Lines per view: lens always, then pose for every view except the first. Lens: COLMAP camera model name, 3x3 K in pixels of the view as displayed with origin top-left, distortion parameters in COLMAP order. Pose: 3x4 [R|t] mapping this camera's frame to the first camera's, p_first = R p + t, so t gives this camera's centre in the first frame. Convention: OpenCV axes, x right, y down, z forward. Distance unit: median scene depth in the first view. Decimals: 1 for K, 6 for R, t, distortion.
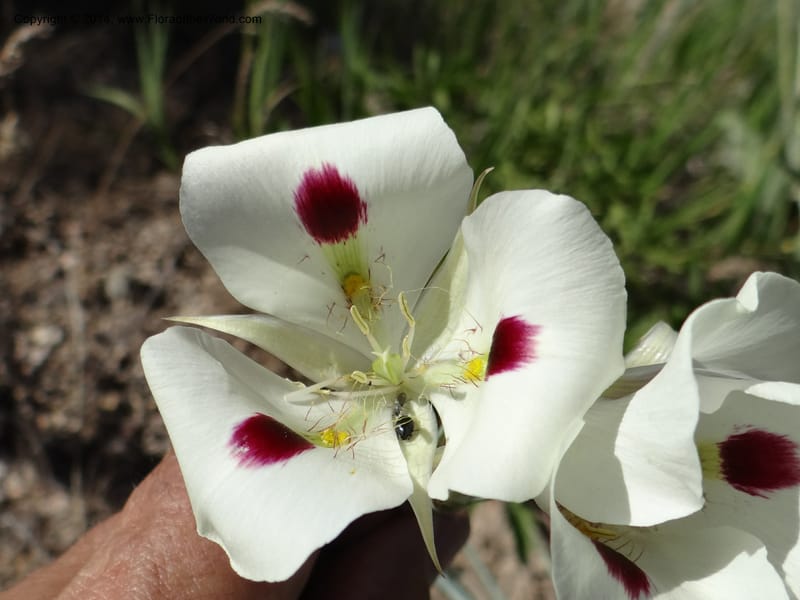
lens RADIAL K [[594.4, 0, 402.7], [0, 594.4, 298.3], [0, 0, 1]] dist [-0.006163, 0.001681]
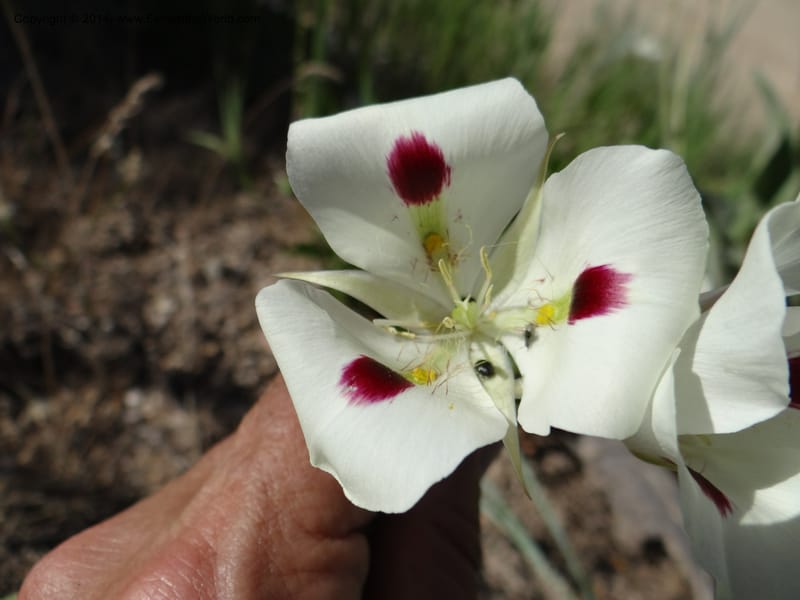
lens RADIAL K [[326.7, 0, 362.1], [0, 326.7, 301.5], [0, 0, 1]] dist [0.000366, -0.000062]
pose [[0.999857, -0.016147, 0.005022, -0.235090], [0.015993, 0.999438, 0.029447, 0.071910], [-0.005495, -0.029362, 0.999554, 0.377480]]
